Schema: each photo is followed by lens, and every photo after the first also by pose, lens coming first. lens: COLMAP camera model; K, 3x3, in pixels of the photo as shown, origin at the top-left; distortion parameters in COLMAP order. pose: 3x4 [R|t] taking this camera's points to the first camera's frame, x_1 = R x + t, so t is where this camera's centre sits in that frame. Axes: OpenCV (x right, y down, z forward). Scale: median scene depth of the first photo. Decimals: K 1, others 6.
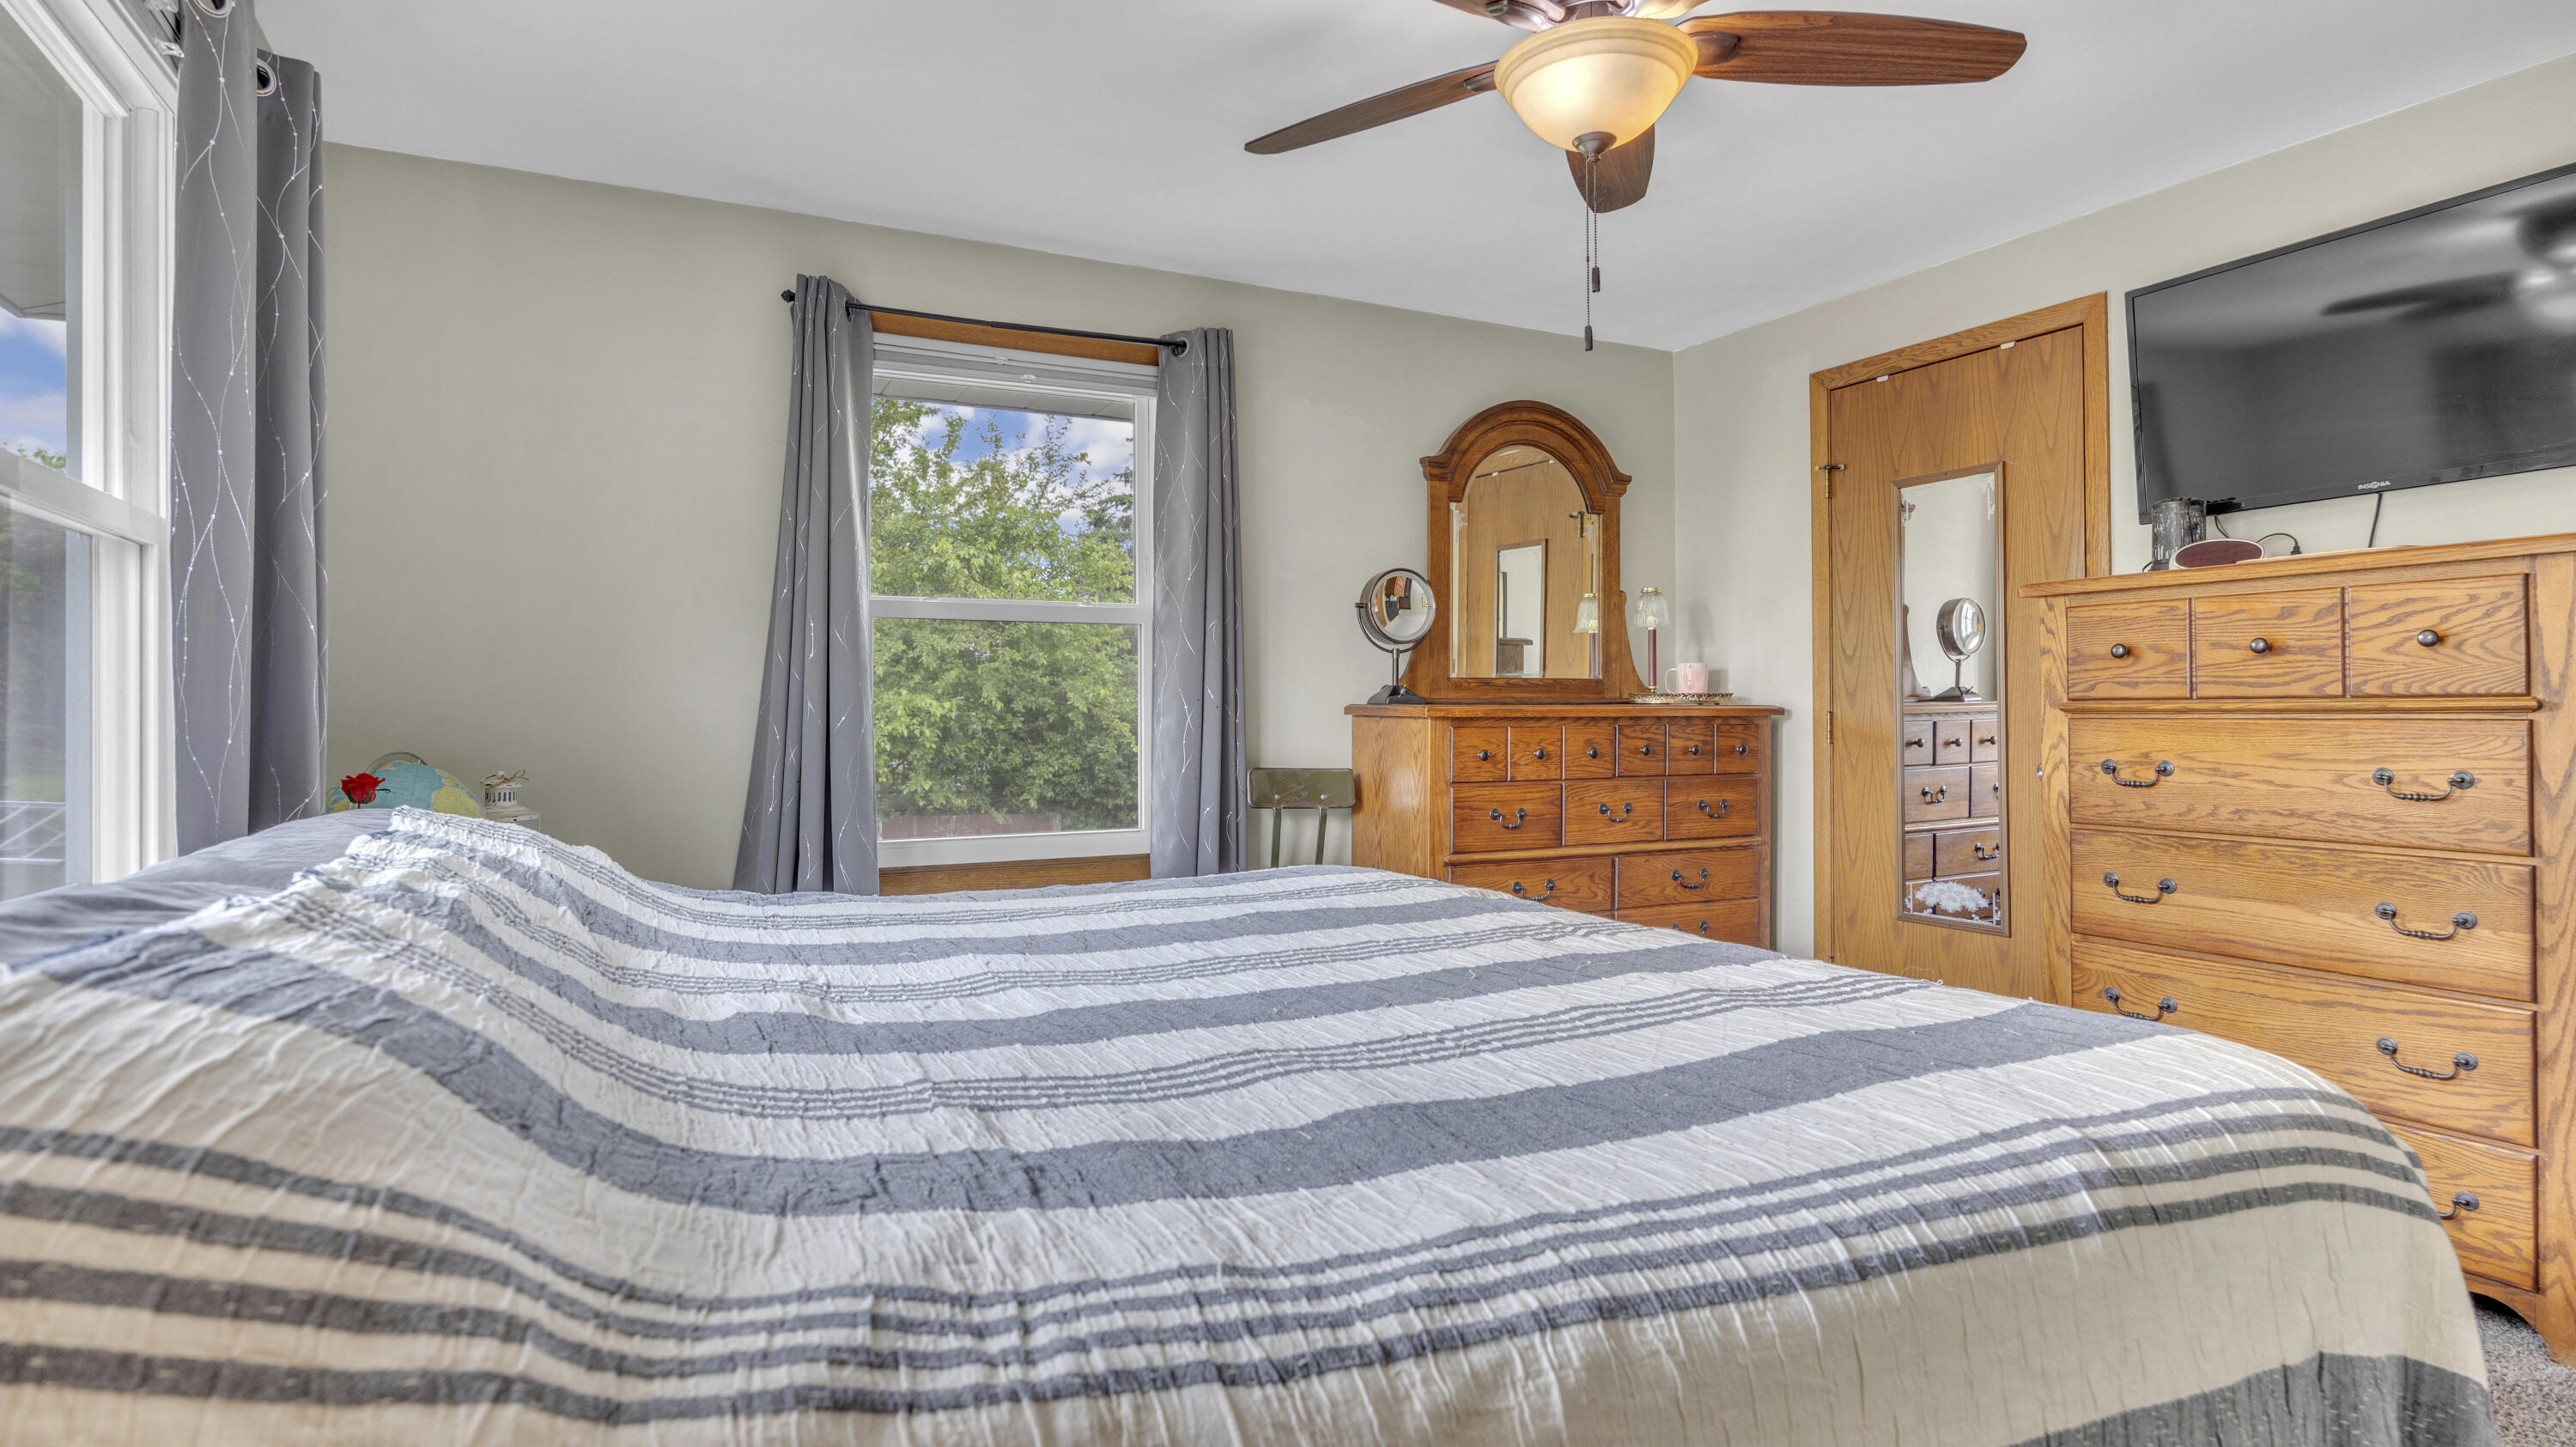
lens RADIAL K [[1336.8, 0, 1288.0], [0, 1336.8, 723.5], [0, 0, 1]] dist [-0.001252, 0.000003]
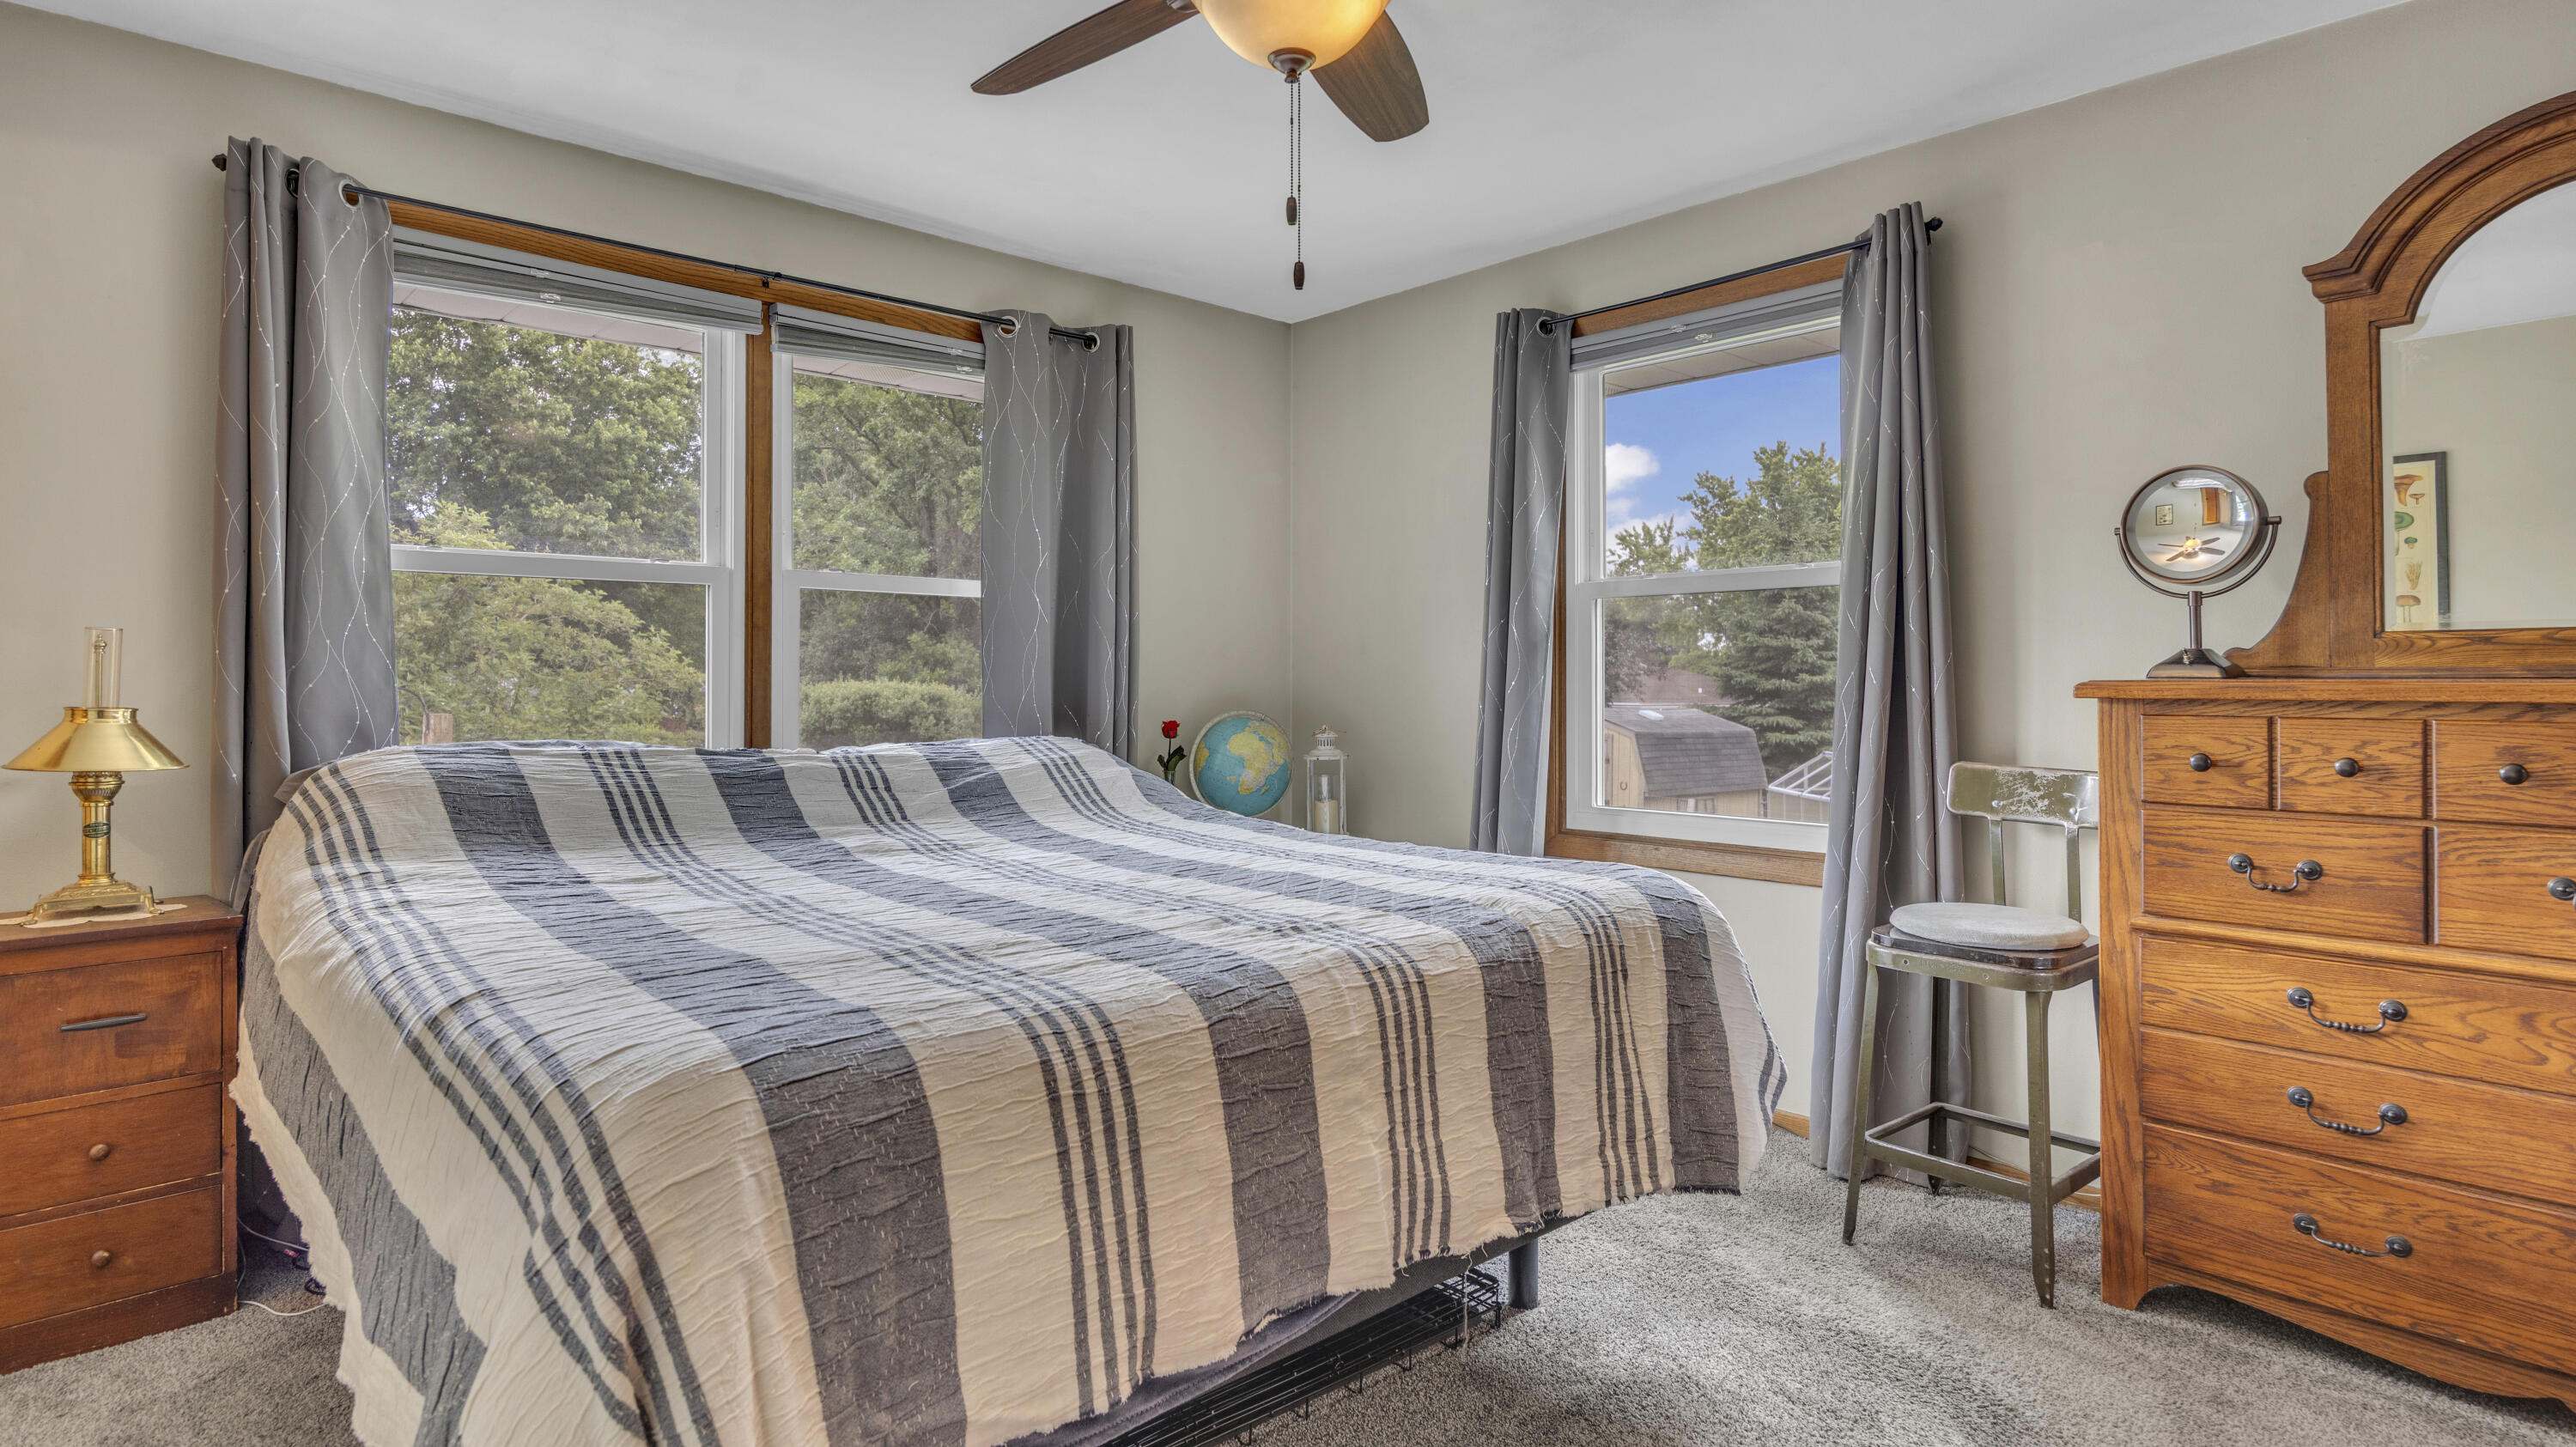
lens RADIAL K [[1336.8, 0, 1288.0], [0, 1336.8, 723.5], [0, 0, 1]] dist [-0.001252, 0.000003]
pose [[0.280882, 0.025088, -0.959414, 0.598664], [-0.009128, 0.999683, 0.023469, -0.004328], [0.959699, 0.002166, 0.281022, 0.422366]]
